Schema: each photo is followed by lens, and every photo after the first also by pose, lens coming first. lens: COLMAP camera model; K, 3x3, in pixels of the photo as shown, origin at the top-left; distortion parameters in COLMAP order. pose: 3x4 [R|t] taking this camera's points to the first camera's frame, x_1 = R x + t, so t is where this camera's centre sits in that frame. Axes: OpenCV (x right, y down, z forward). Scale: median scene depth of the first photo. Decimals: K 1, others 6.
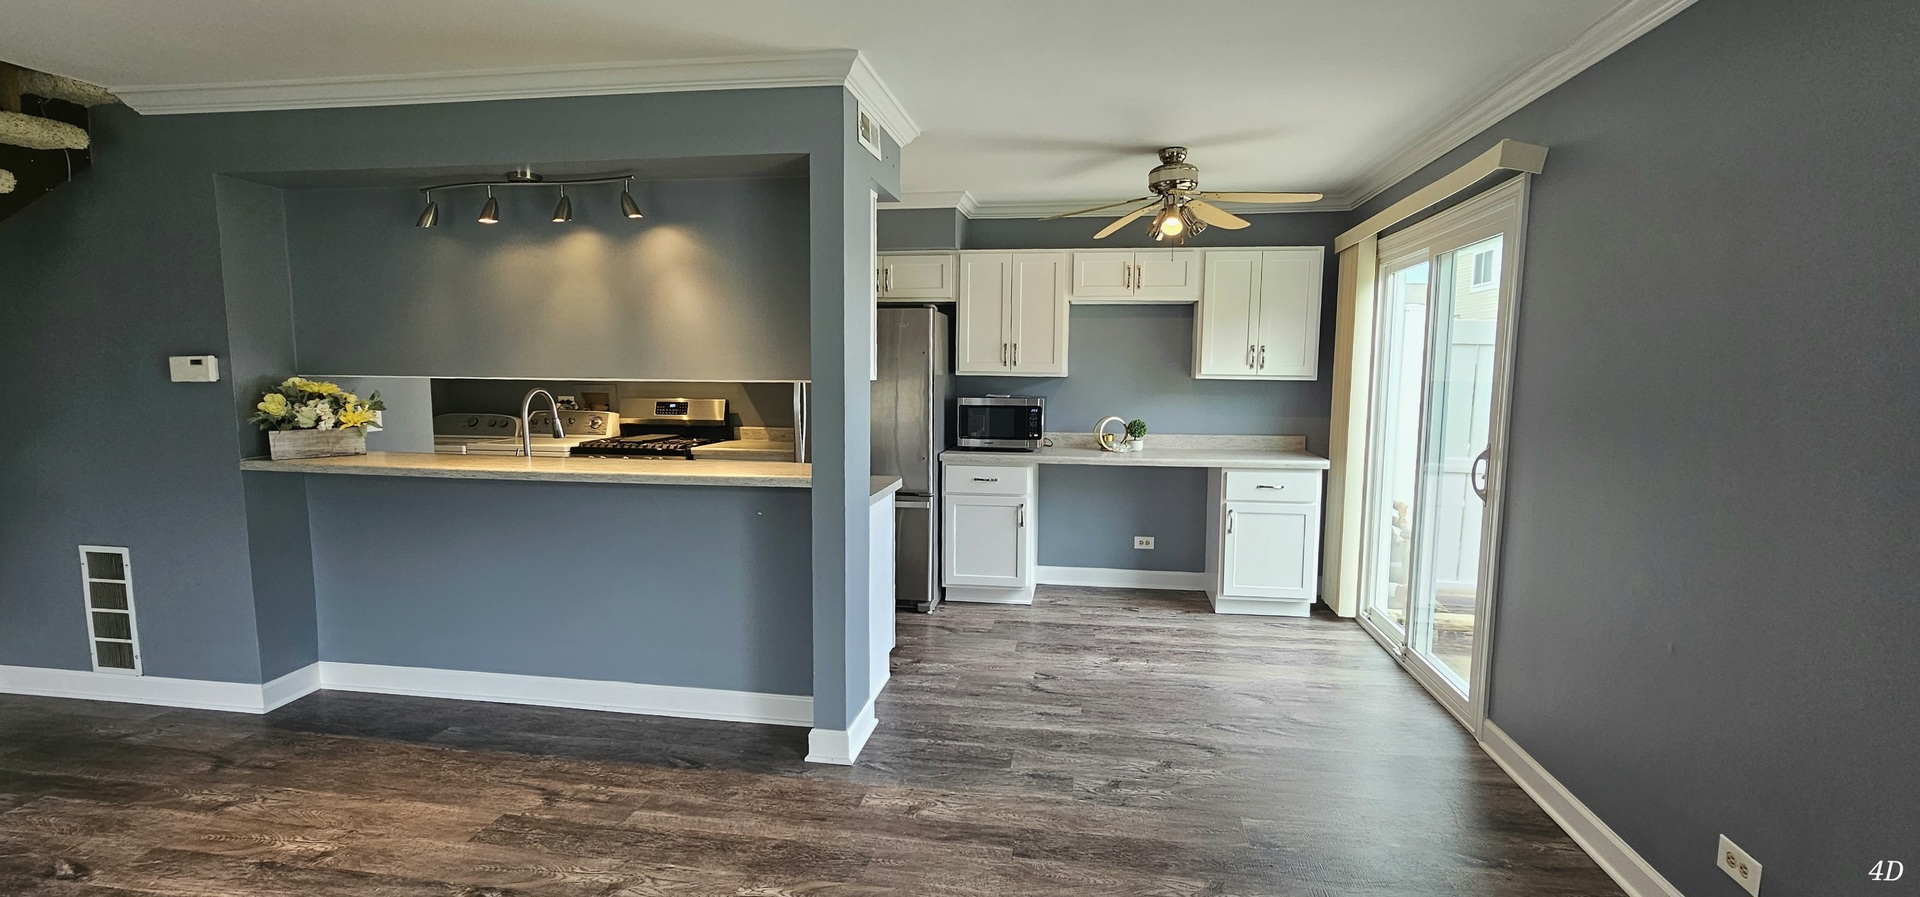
lens RADIAL K [[828.4, 0, 969.6], [0, 828.4, 455.3], [0, 0, 1]] dist [-0.004735, 0.000481]
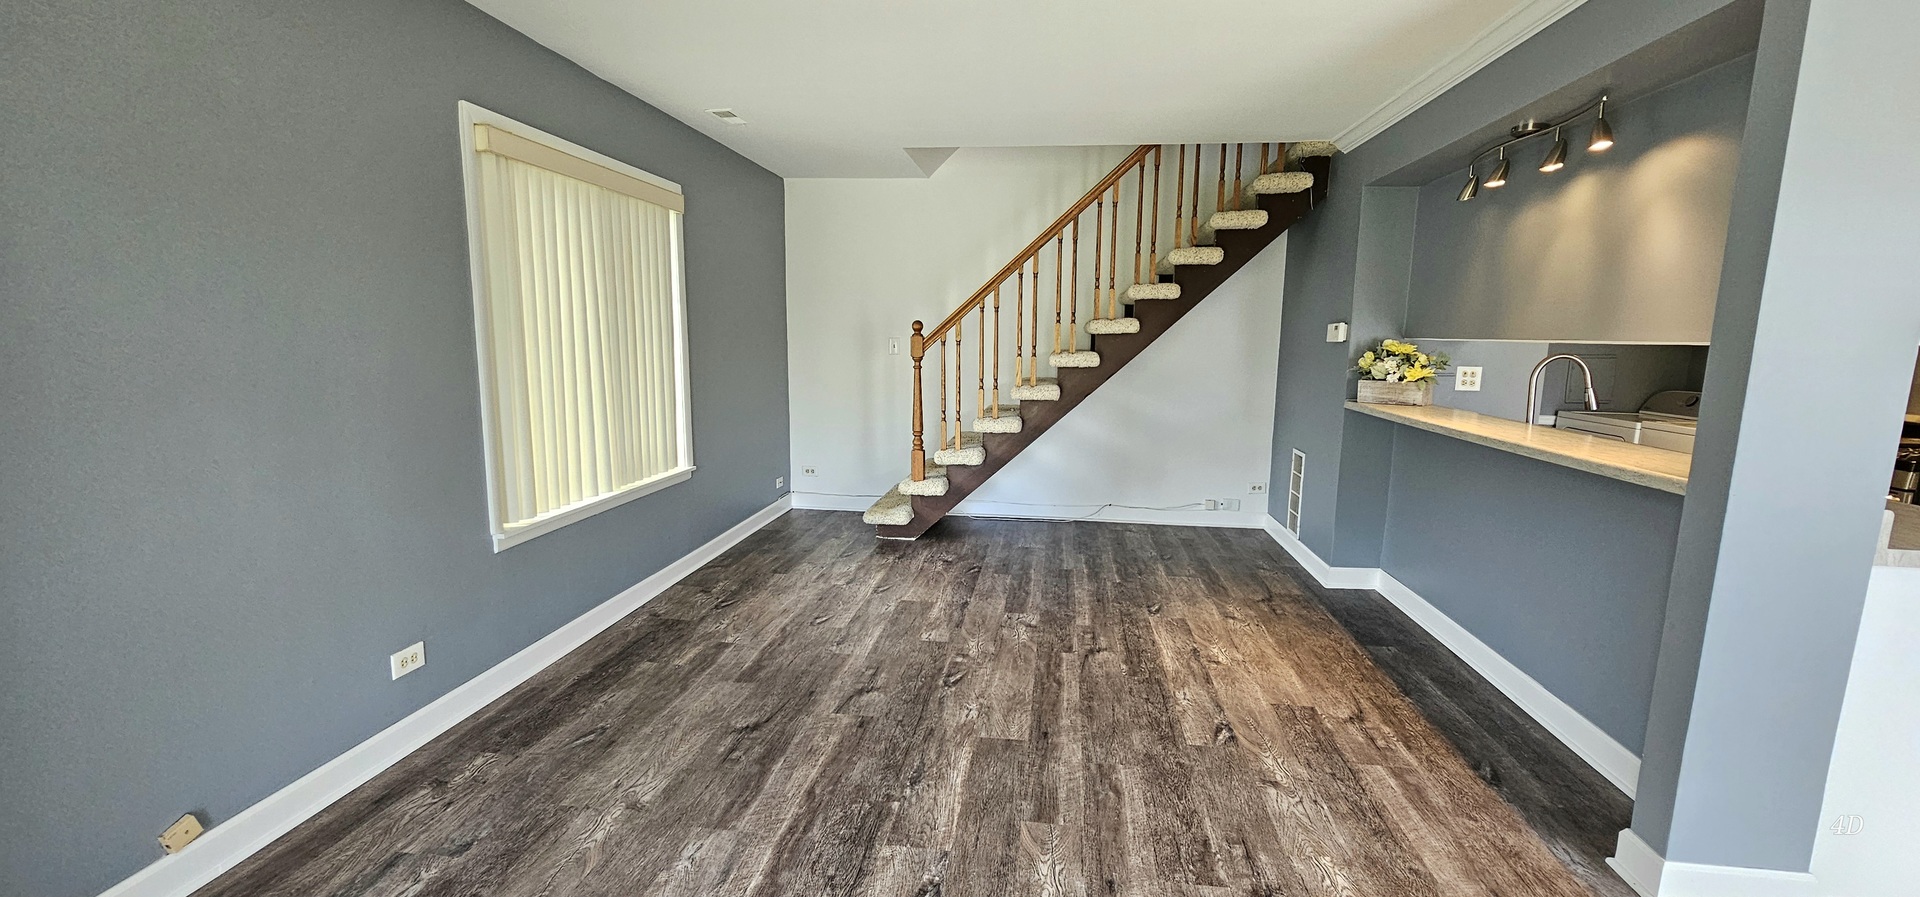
lens RADIAL K [[786.9, 0, 973.3], [0, 786.9, 455.0], [0, 0, 1]] dist [-0.004923, 0.000996]
pose [[0.039916, 0.145510, -0.988551, 0.318084], [-0.124107, 0.982401, 0.139594, -0.008726], [0.991466, 0.117114, 0.057272, 0.281503]]
